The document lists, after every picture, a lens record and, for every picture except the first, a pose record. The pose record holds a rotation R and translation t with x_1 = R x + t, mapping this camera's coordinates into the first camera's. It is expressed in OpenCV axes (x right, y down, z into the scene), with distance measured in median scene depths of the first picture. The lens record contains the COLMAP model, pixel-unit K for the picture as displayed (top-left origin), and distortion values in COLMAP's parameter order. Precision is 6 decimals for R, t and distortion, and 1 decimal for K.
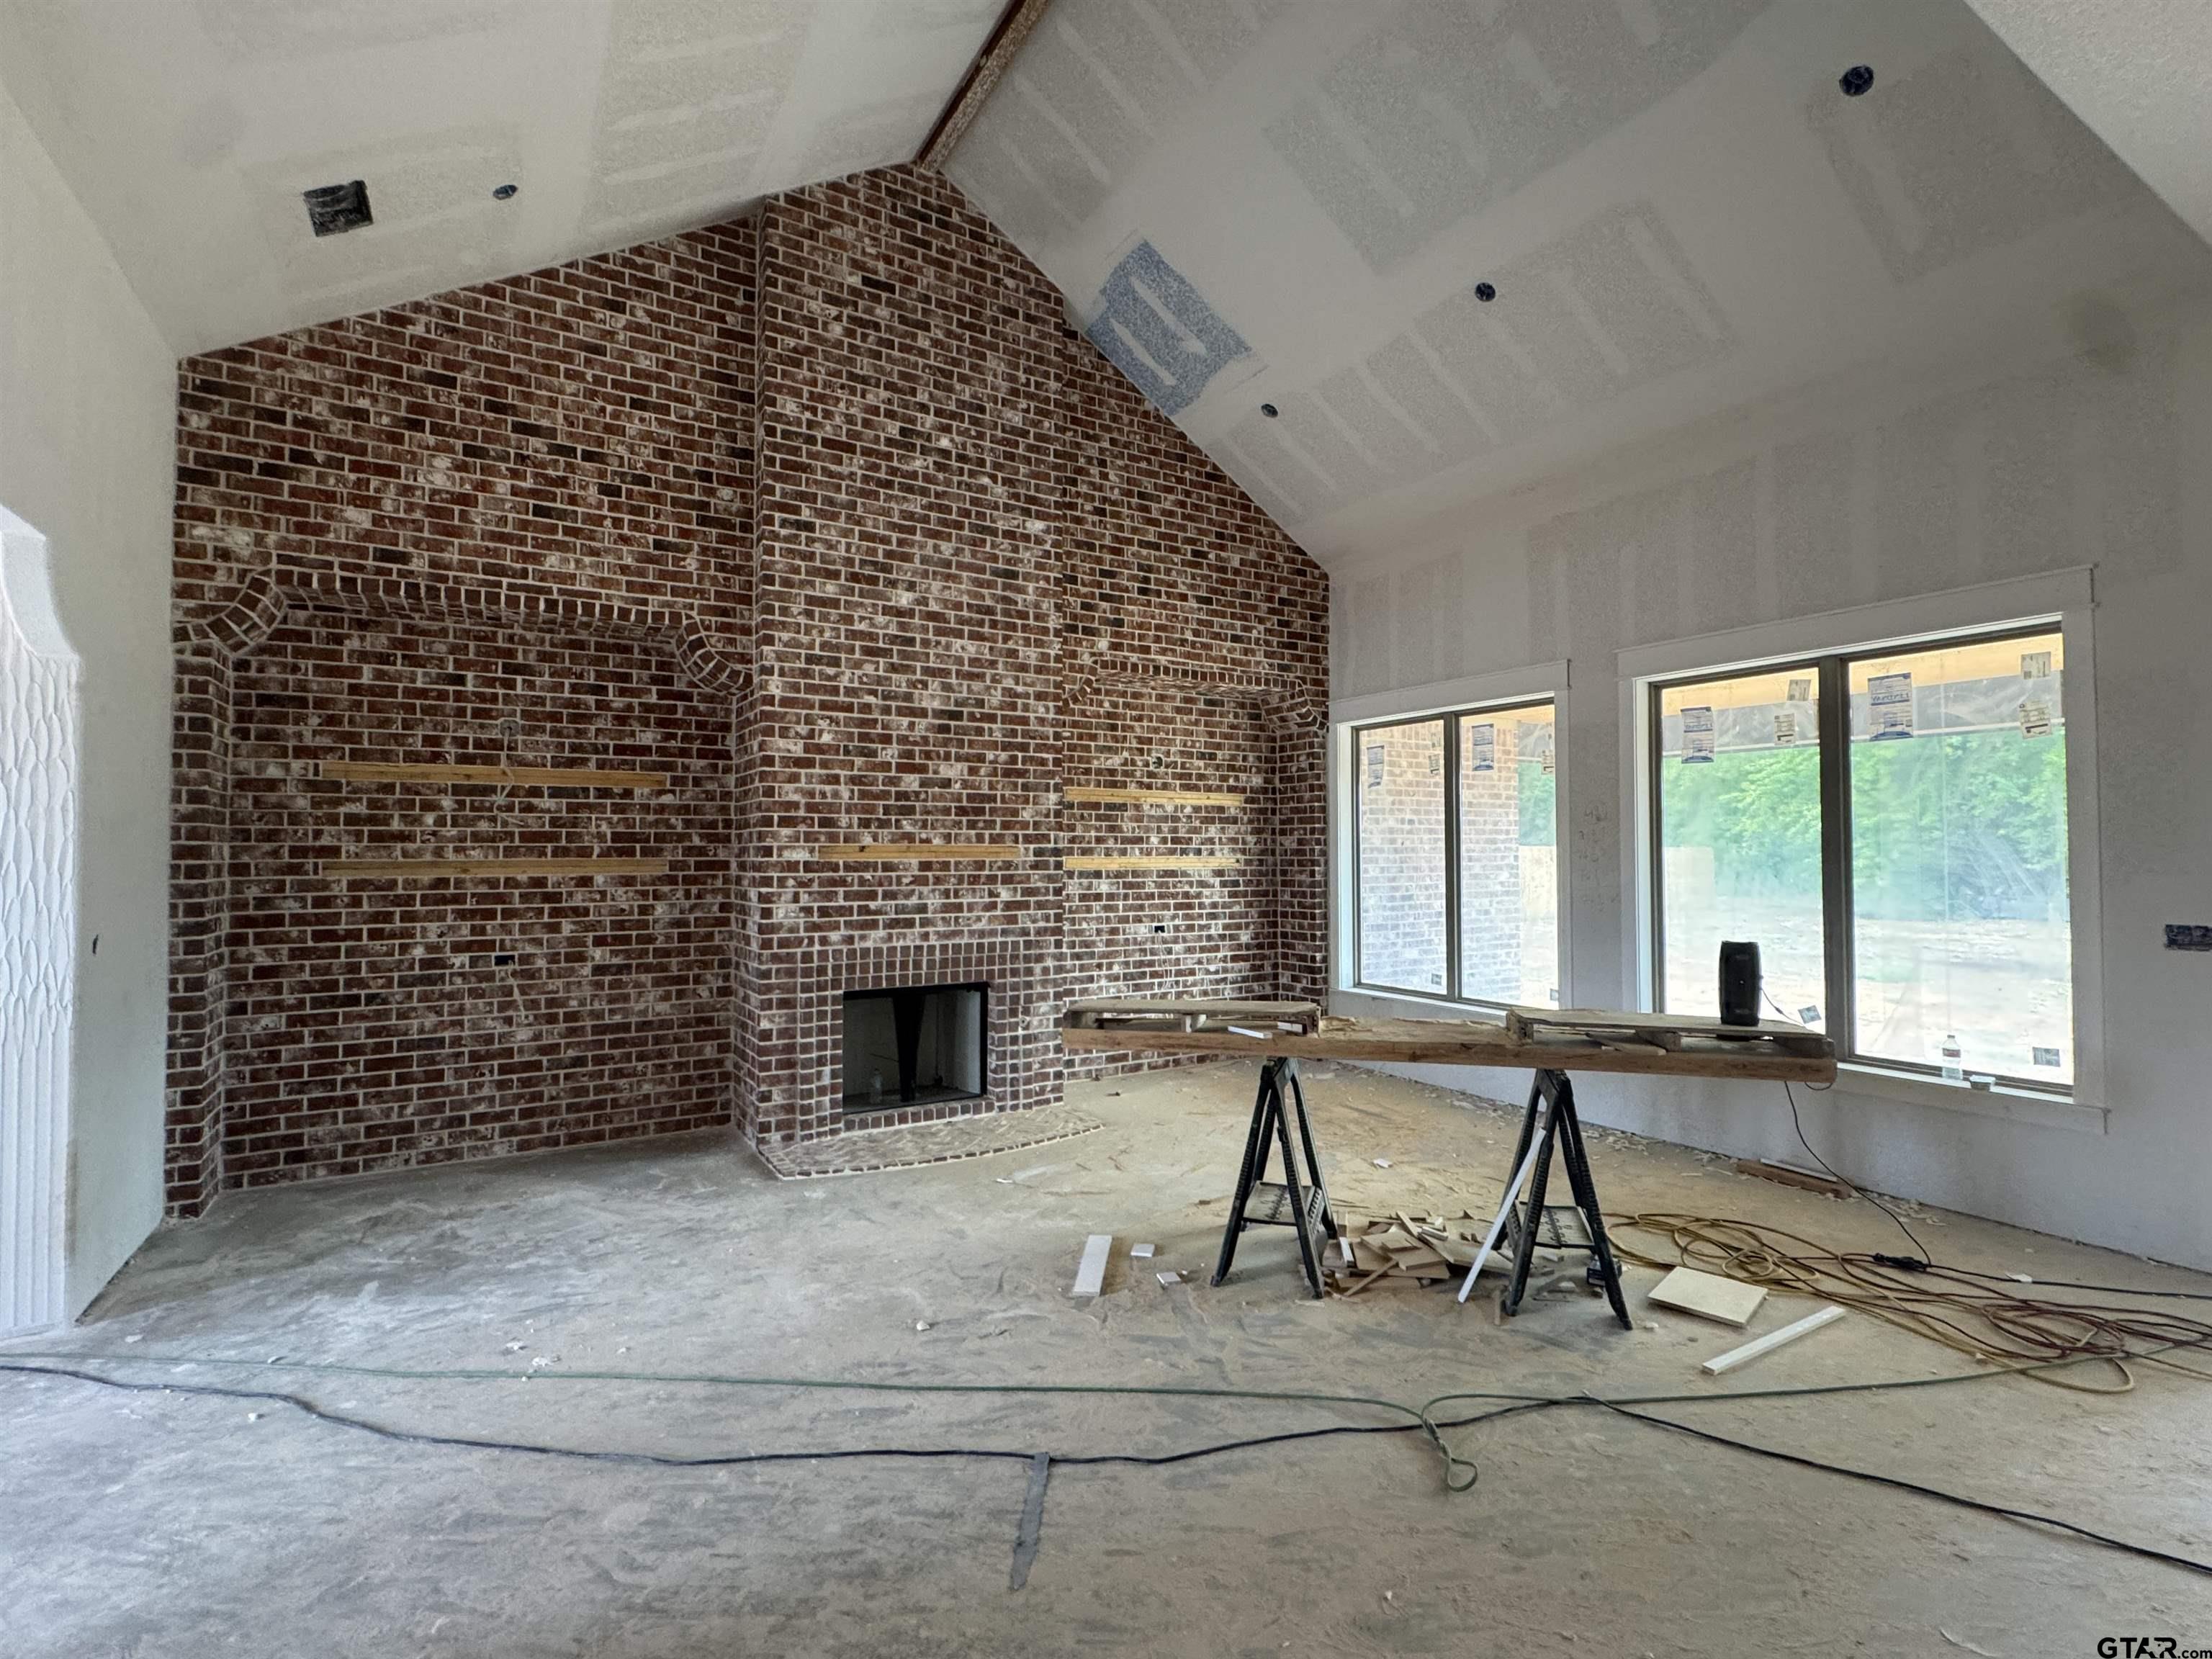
lens RADIAL K [[1038.2, 0, 1111.5], [0, 1038.2, 830.8], [0, 0, 1]] dist [0.001218, -0.000182]
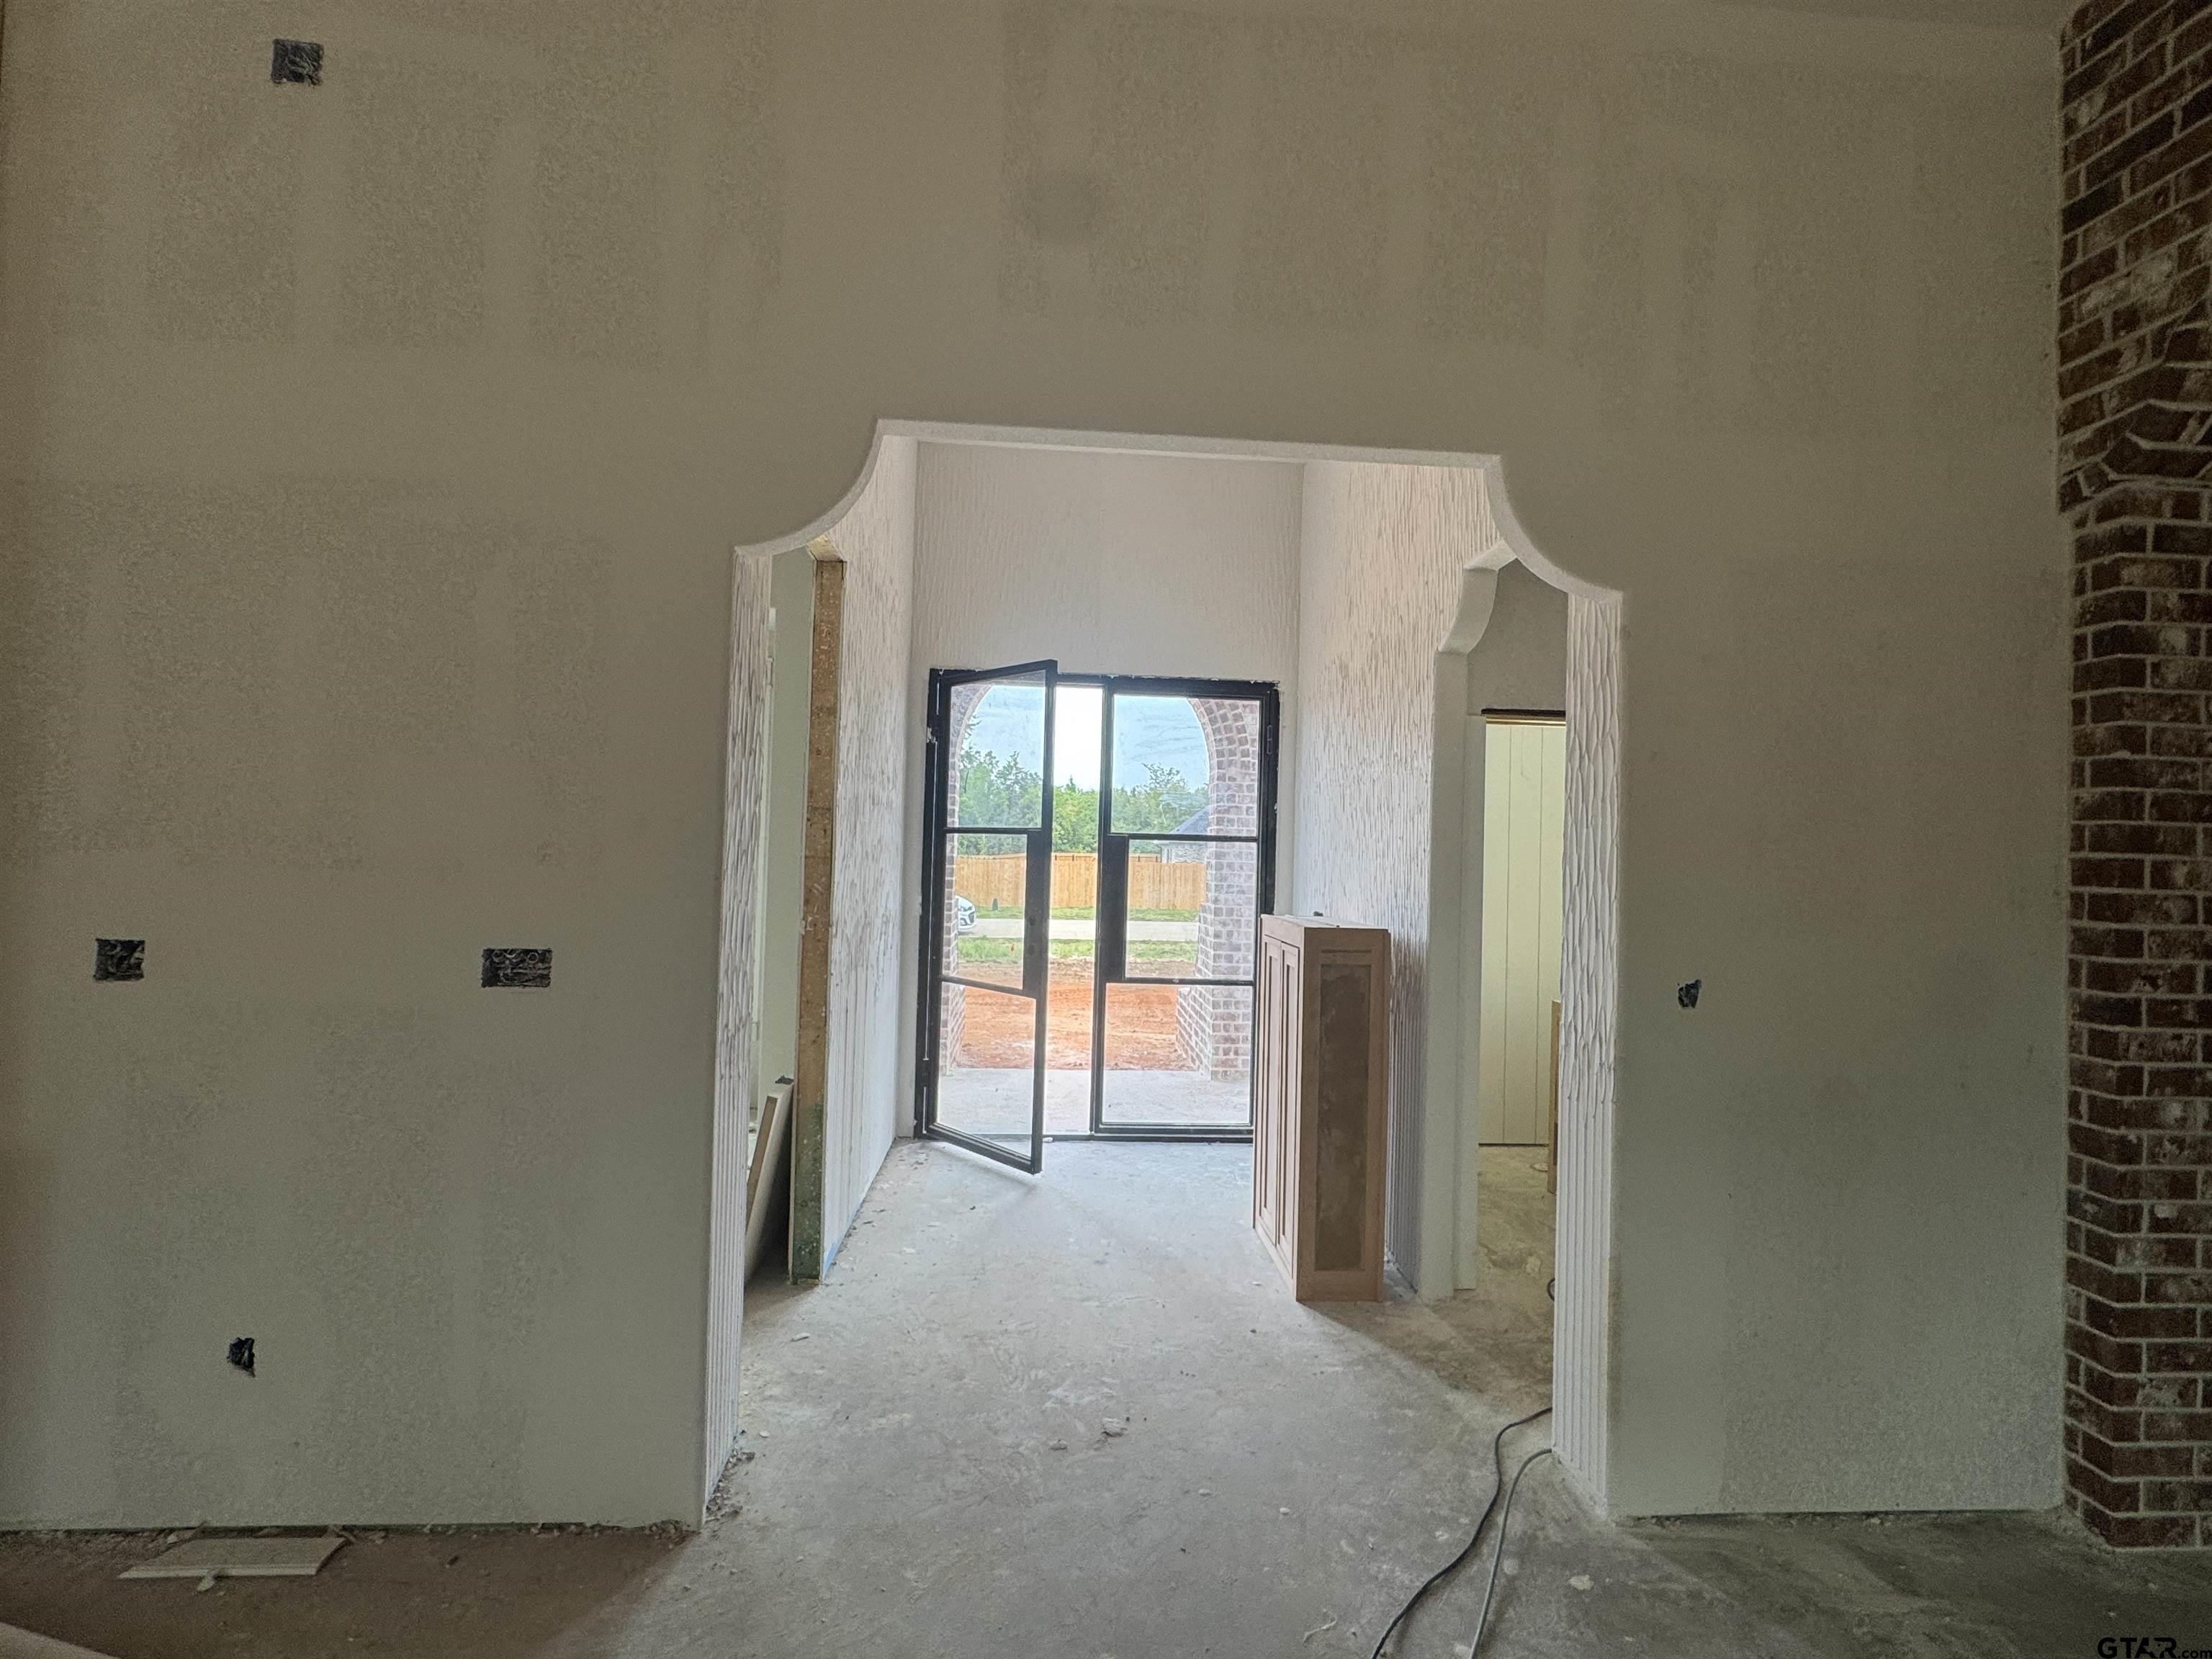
lens RADIAL K [[1038.2, 0, 1107.5], [0, 1038.2, 826.6], [0, 0, 1]] dist [0.001218, -0.000182]
pose [[-0.463444, -0.032165, -0.885542, -0.143406], [-0.008707, 0.999458, -0.031746, 0.018407], [0.886083, -0.007002, -0.463473, 0.790557]]
